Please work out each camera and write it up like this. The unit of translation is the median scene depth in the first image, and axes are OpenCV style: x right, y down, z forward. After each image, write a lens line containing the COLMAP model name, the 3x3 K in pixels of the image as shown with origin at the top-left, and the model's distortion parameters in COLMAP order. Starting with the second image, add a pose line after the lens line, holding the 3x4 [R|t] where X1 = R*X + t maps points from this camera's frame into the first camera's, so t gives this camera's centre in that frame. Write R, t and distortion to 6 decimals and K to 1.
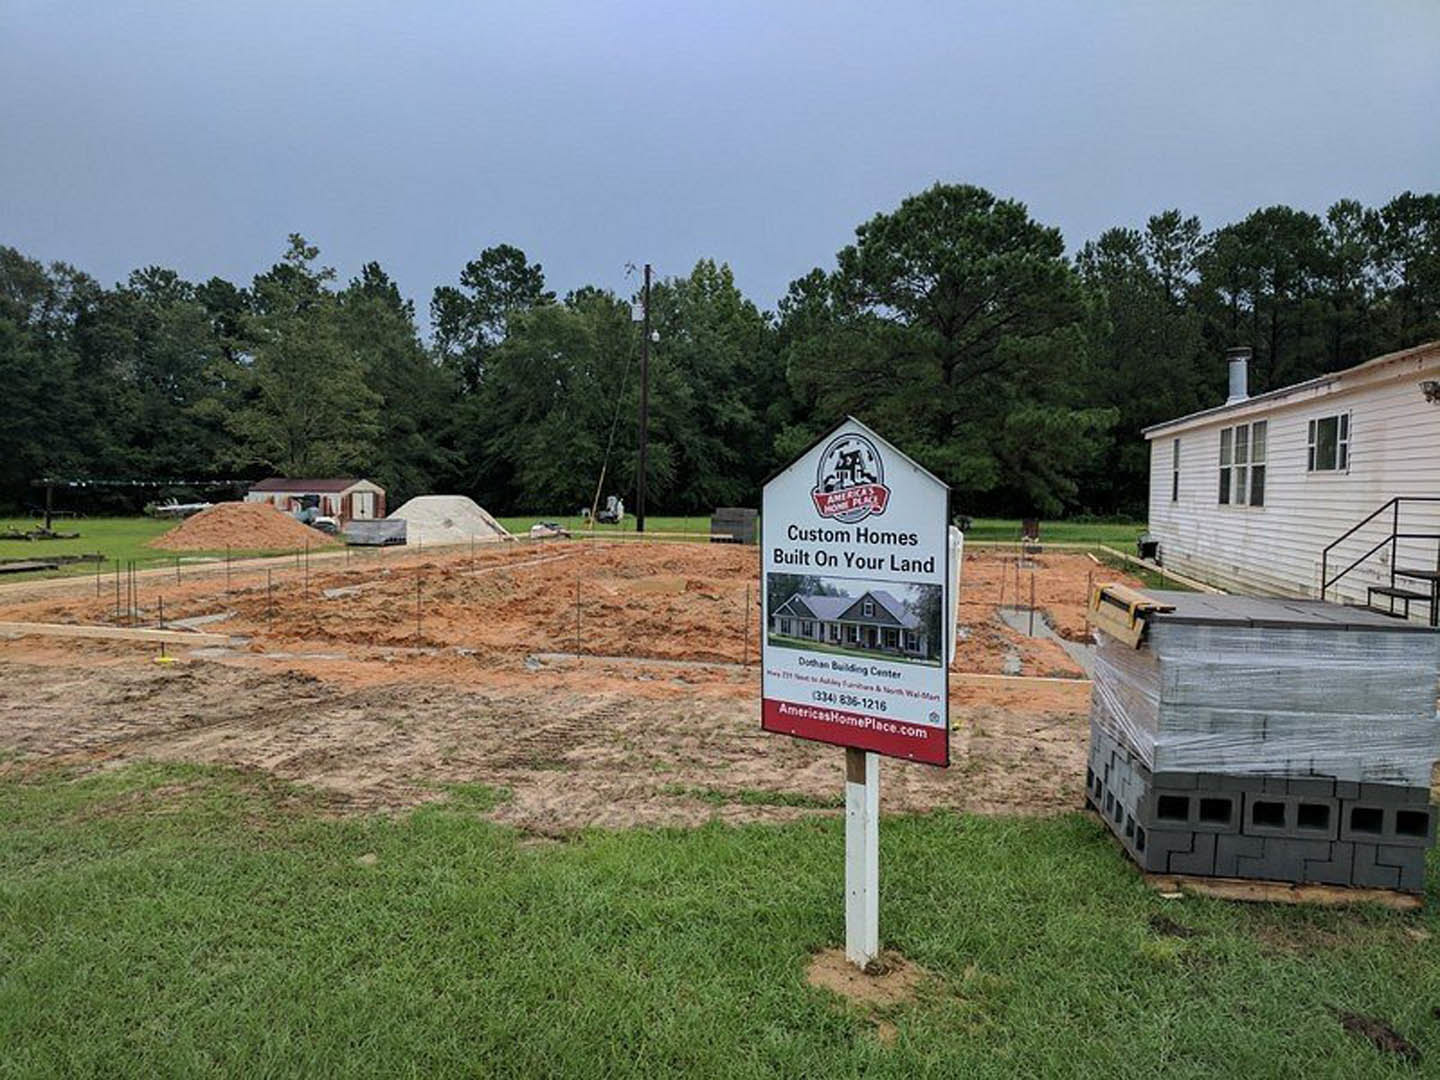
lens RADIAL K [[1069.4, 0, 712.7], [0, 1069.4, 537.6], [0, 0, 1]] dist [0.004998, 0.002242]
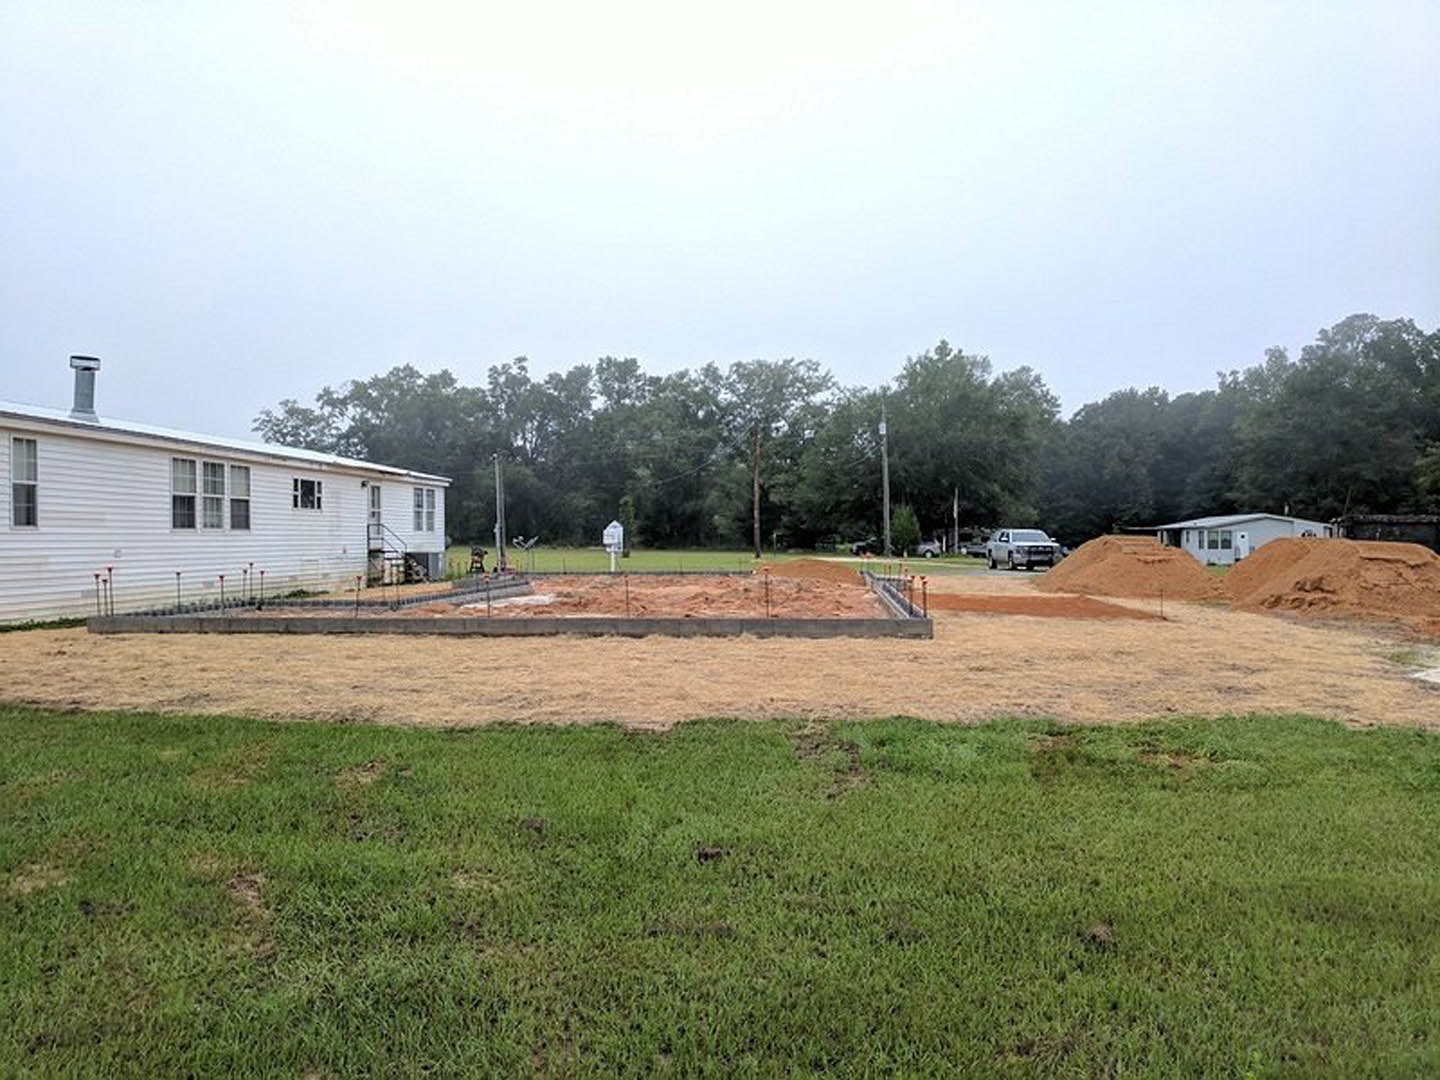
lens RADIAL K [[1069.8, 0, 721.2], [0, 1069.8, 547.5], [0, 0, 1]] dist [0.025167, -0.022980]
pose [[-0.991337, -0.019743, -0.129850, 0.091556], [-0.027160, 0.998084, 0.055596, -0.099427], [0.128504, 0.058641, -0.989974, 2.453098]]
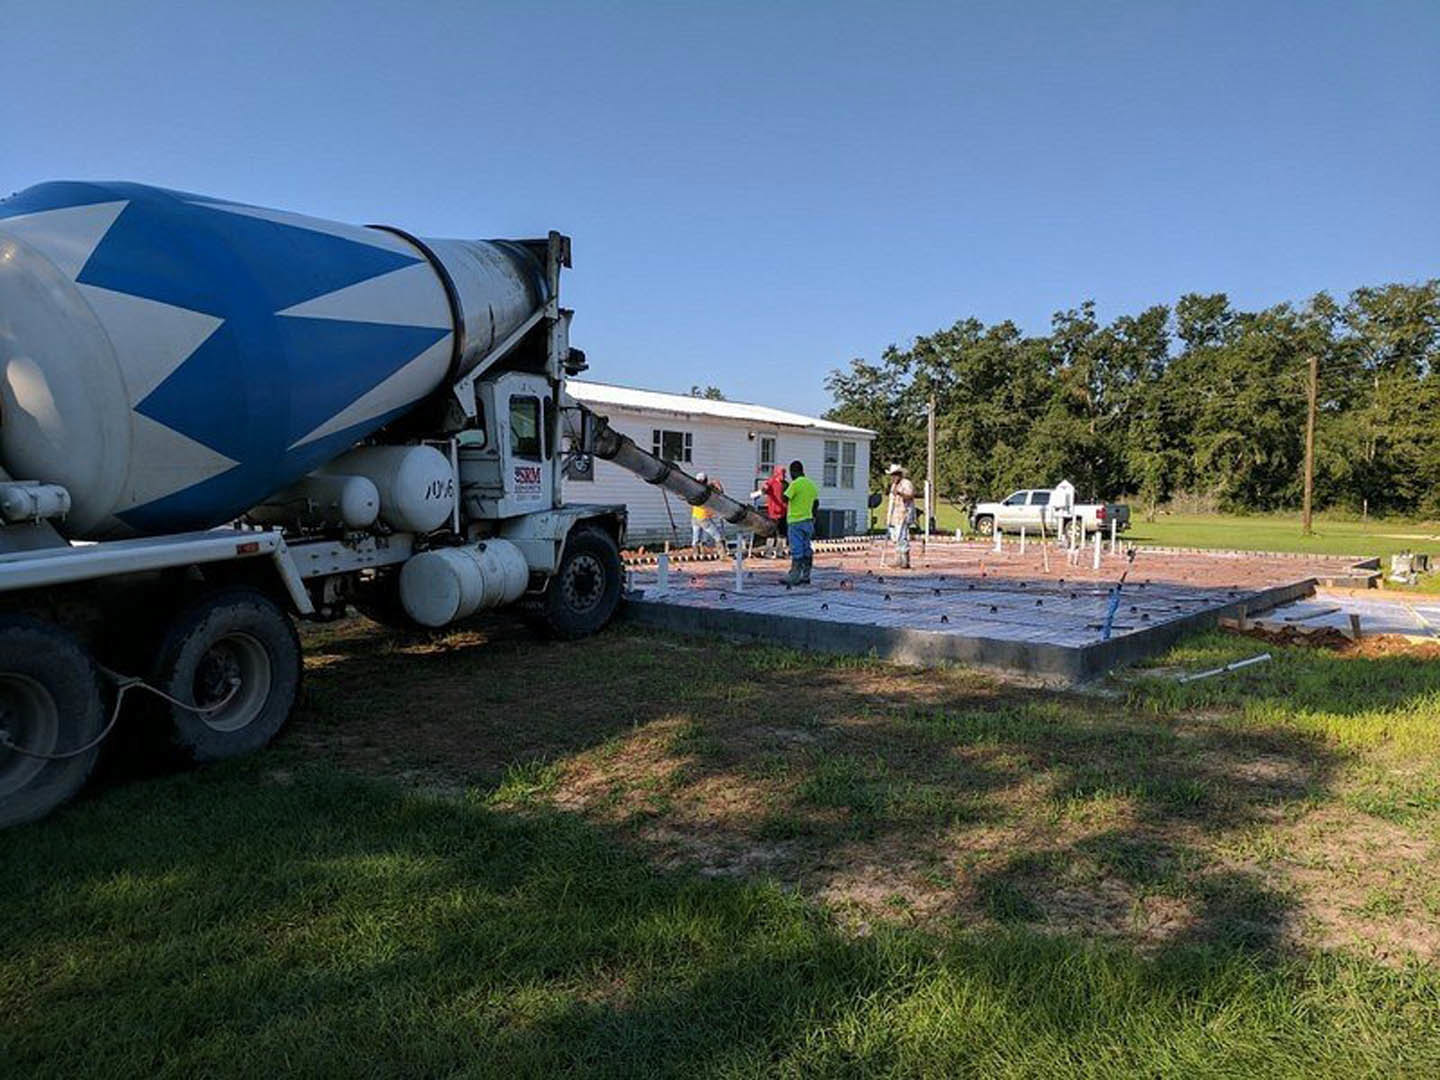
lens RADIAL K [[1069.4, 0, 719.6], [0, 1069.4, 559.5], [0, 0, 1]] dist [0.004998, 0.002242]
pose [[-0.909941, -0.073091, 0.408246, -0.202679], [-0.025306, 0.992299, 0.121254, -0.099735], [-0.413964, 0.100003, -0.904783, 2.189971]]
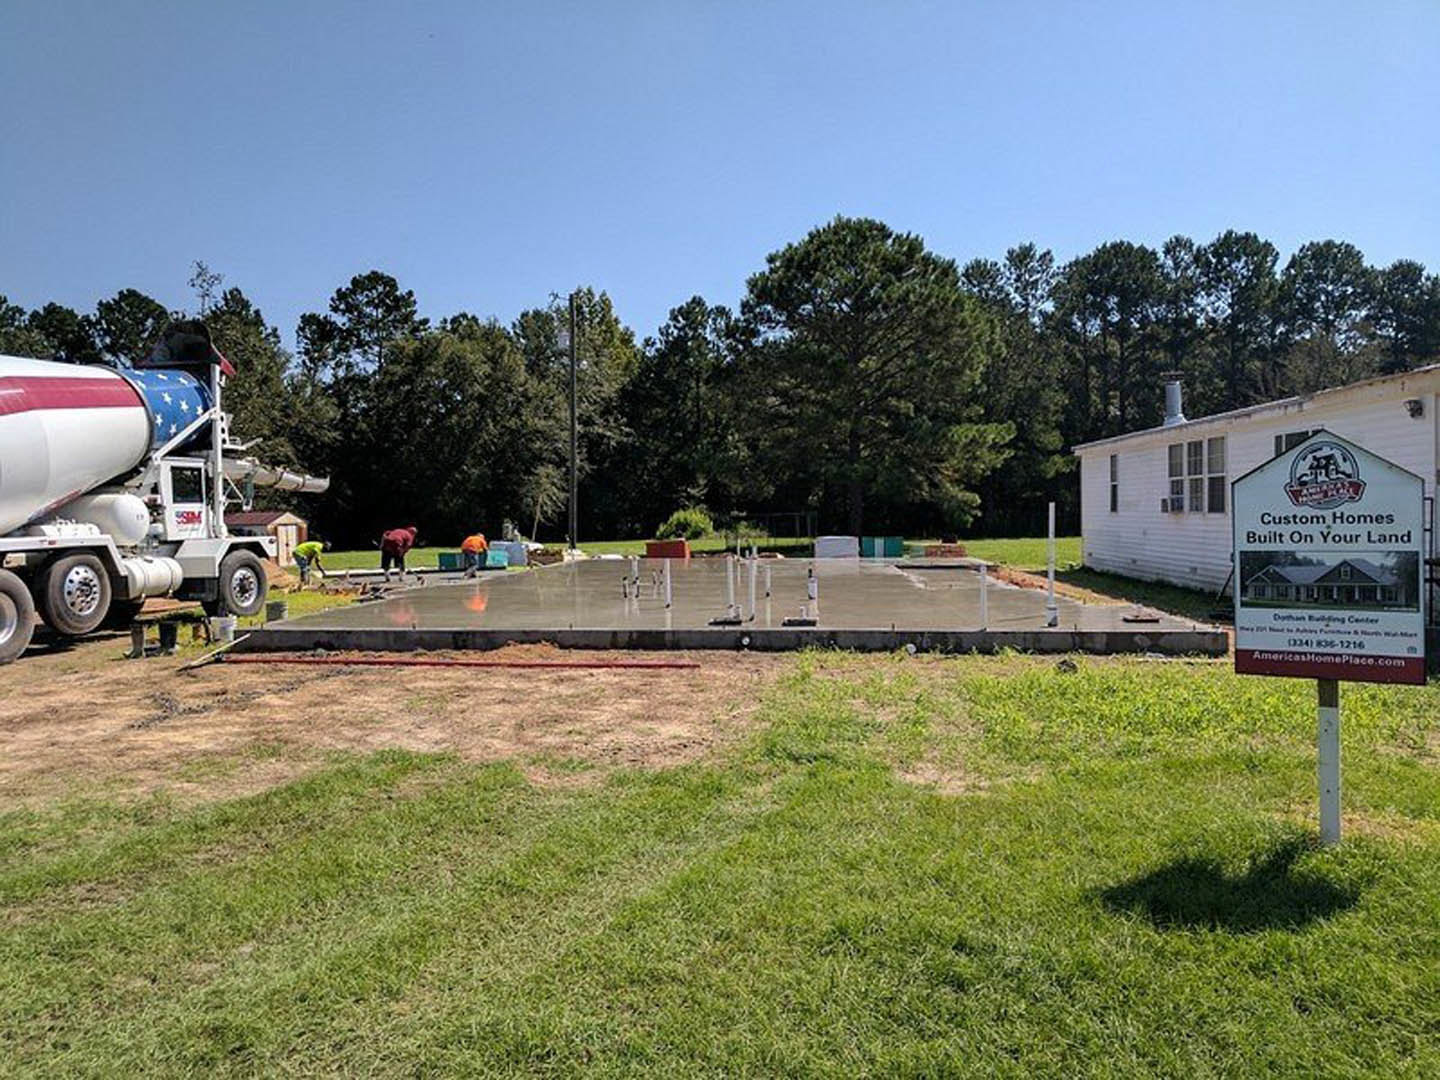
lens RADIAL K [[1069.4, 0, 717.8], [0, 1069.4, 544.7], [0, 0, 1]] dist [0.004998, 0.002242]
pose [[0.989520, -0.029527, 0.141343, -0.177676], [0.031942, 0.999380, -0.014843, 0.005770], [-0.140817, 0.019203, 0.989849, -0.045566]]
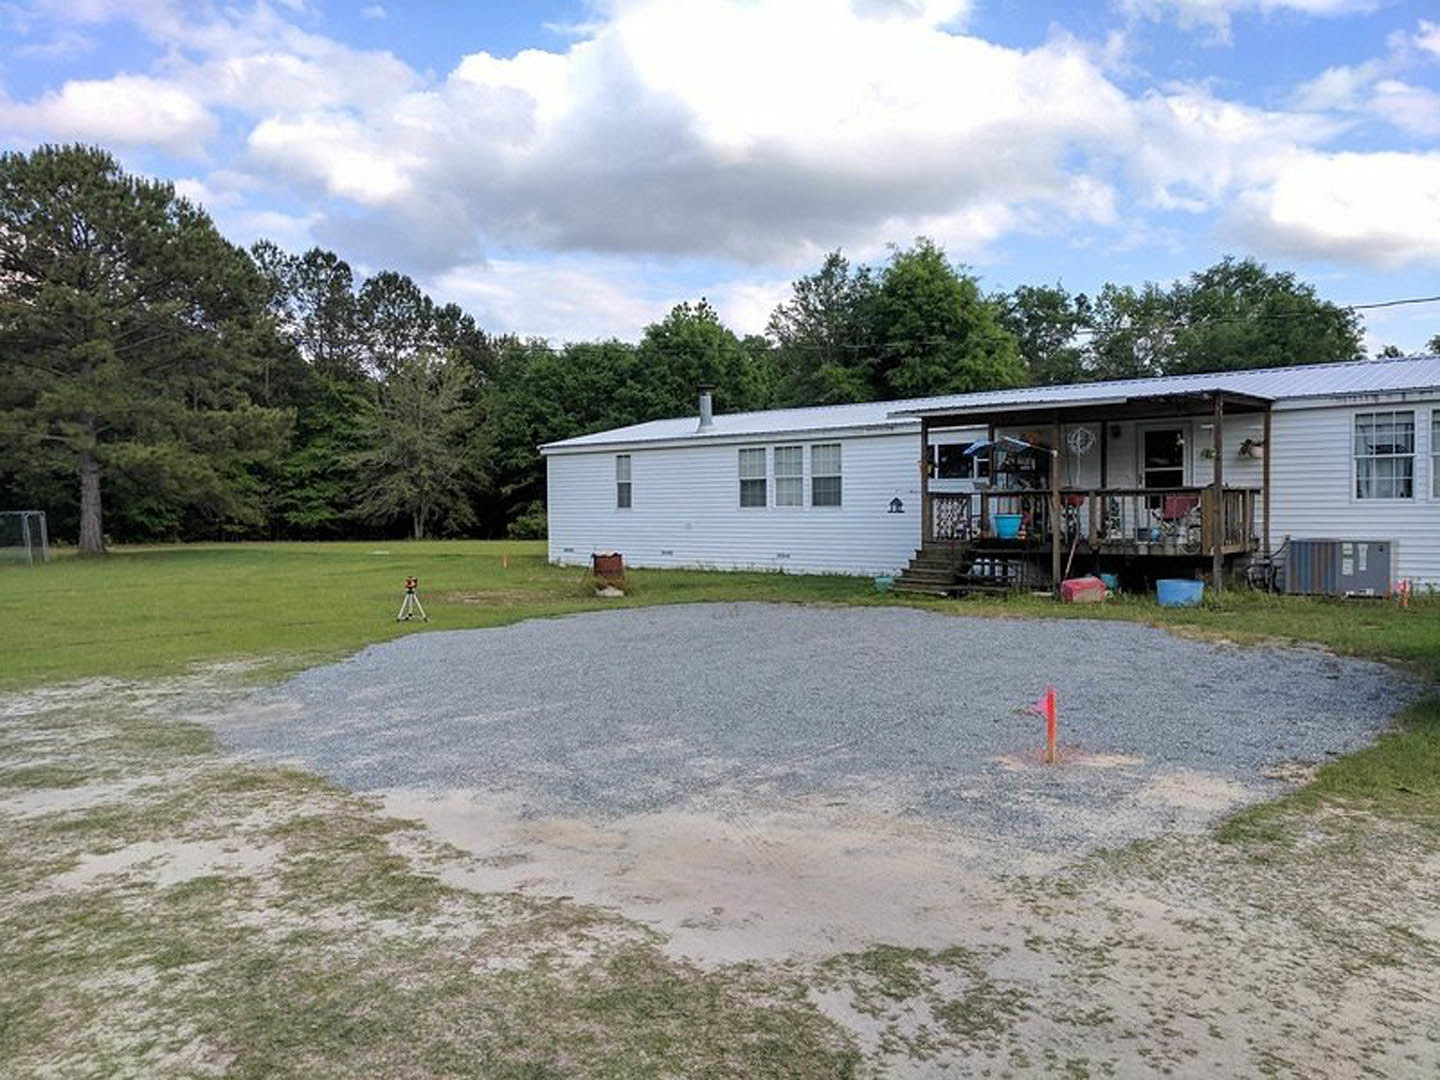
lens RADIAL K [[1069.8, 0, 708.6], [0, 1069.8, 533.4], [0, 0, 1]] dist [0.025167, -0.022980]
pose [[0.469686, -0.038867, 0.881977, -0.785290], [0.058053, 0.998228, 0.013075, -0.021478], [-0.880923, 0.045060, 0.471110, 0.503649]]
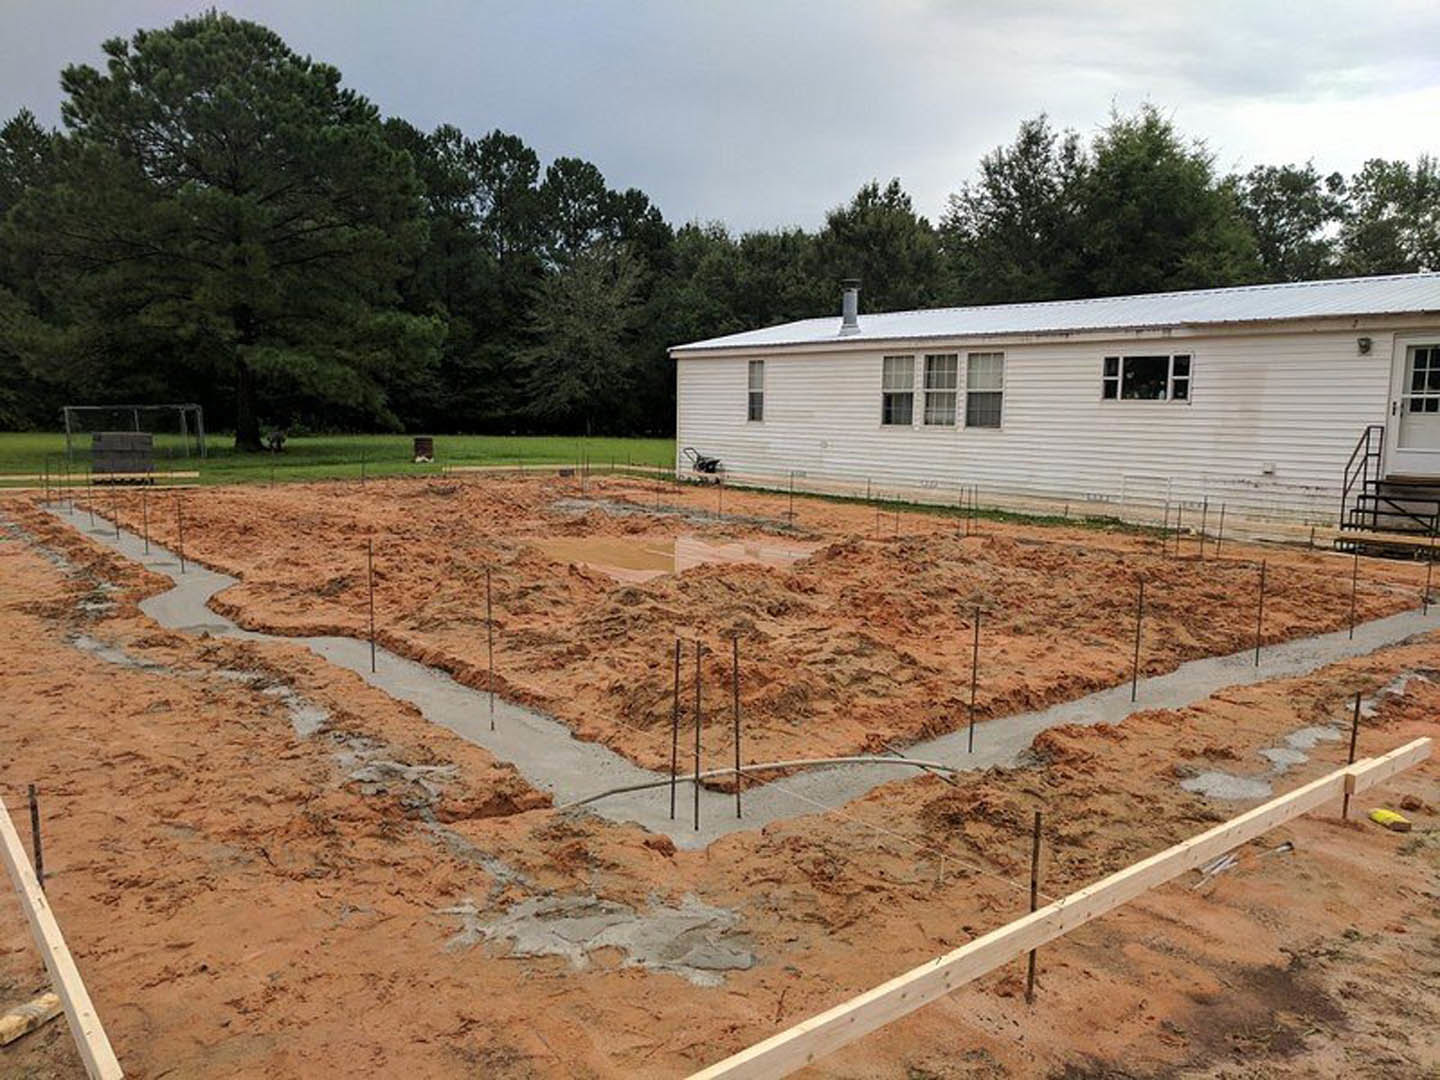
lens RADIAL K [[1069.4, 0, 712.6], [0, 1069.4, 561.1], [0, 0, 1]] dist [0.004998, 0.002242]
pose [[0.615420, -0.116606, 0.779526, -0.596977], [0.030336, 0.991768, 0.124404, -0.039689], [-0.787615, -0.052913, 0.613891, 0.527321]]
